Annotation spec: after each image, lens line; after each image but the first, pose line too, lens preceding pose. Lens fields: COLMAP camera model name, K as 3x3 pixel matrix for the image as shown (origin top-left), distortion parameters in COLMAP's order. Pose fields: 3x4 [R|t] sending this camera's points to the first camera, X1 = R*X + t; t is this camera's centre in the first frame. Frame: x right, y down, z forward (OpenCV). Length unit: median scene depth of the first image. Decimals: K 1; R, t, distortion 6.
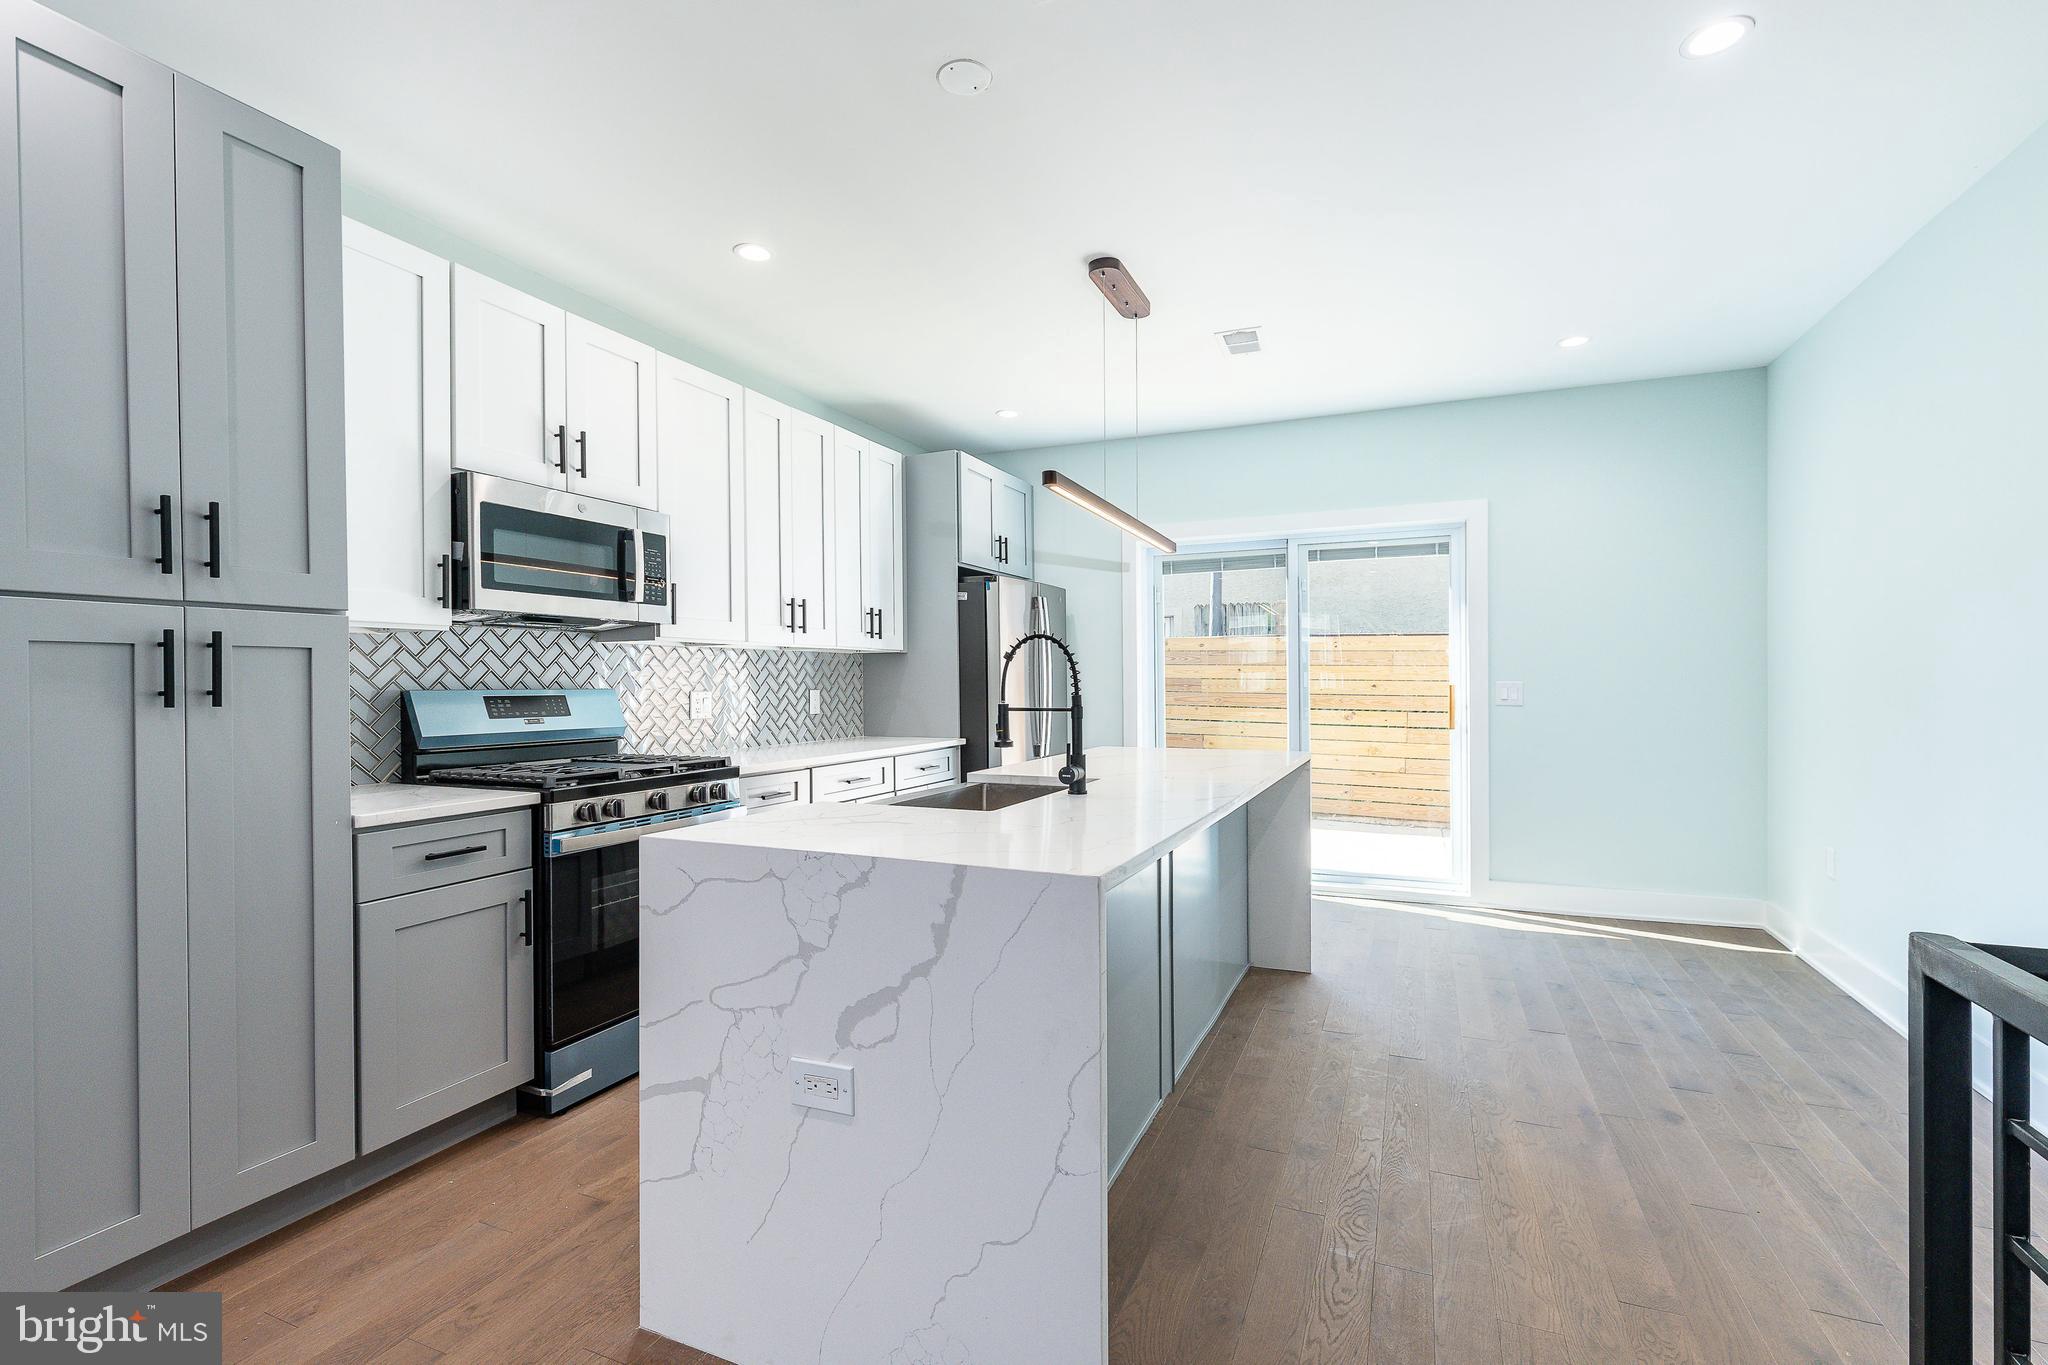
lens RADIAL K [[920.3, 0, 1033.9], [0, 920.3, 685.3], [0, 0, 1]] dist [0.002355, -0.000641]
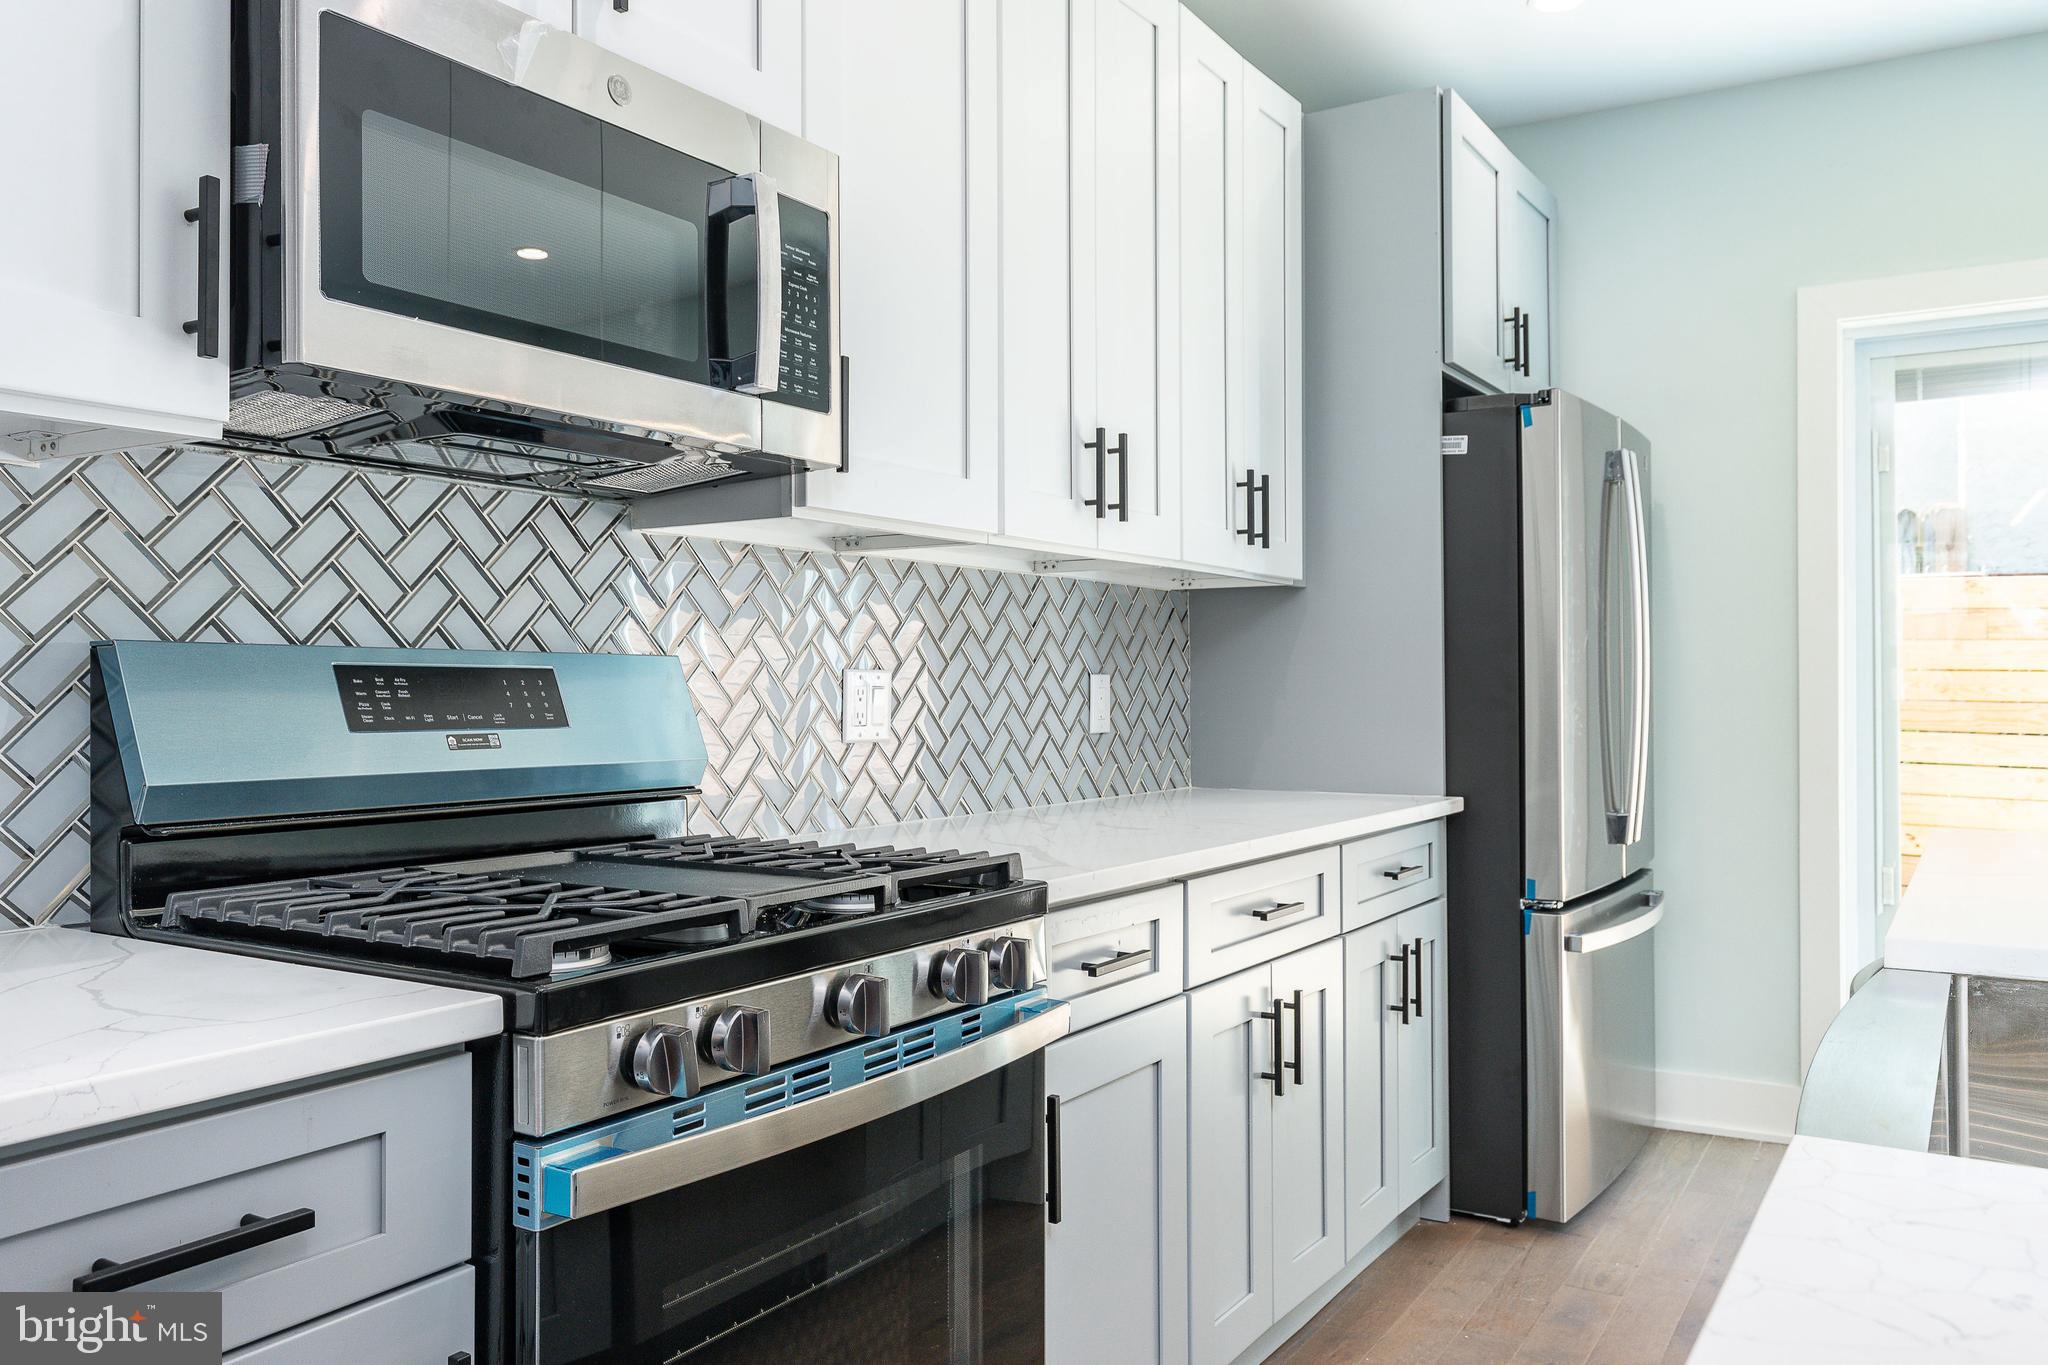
lens RADIAL K [[1571.8, 0, 1029.4], [0, 1571.8, 678.6], [0, 0, 1]] dist [-0.011483, 0.000200]
pose [[0.989372, 0.004511, -0.145335, -0.246811], [-0.005688, 0.999954, -0.007680, 0.018338], [0.145293, 0.008425, 0.989353, 0.440742]]
